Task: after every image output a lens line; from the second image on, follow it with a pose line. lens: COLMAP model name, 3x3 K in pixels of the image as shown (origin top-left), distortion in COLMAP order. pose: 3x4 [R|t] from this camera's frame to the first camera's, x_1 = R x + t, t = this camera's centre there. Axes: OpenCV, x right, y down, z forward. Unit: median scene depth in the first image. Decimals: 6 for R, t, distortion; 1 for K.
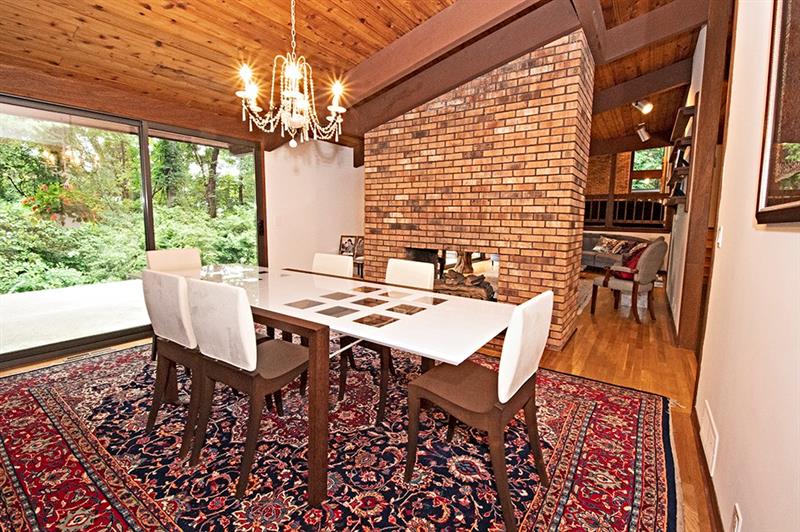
lens RADIAL K [[337.5, 0, 405.0], [0, 337.5, 259.0], [0, 0, 1]] dist [0.012843, -0.015861]
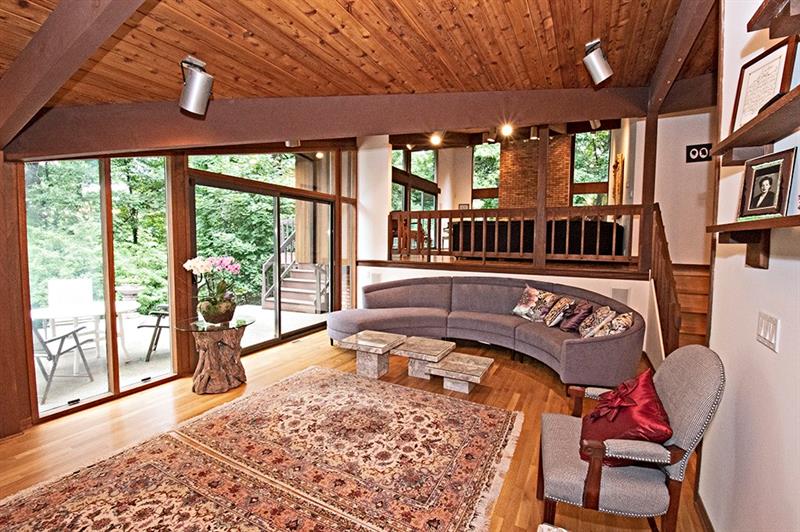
lens RADIAL K [[337.5, 0, 405.0], [0, 337.5, 259.0], [0, 0, 1]] dist [0.012843, -0.015861]
pose [[0.991796, -0.007760, 0.127592, 0.331839], [0.015775, 0.997956, -0.061927, -0.079216], [-0.126850, 0.063432, 0.989892, 0.509846]]
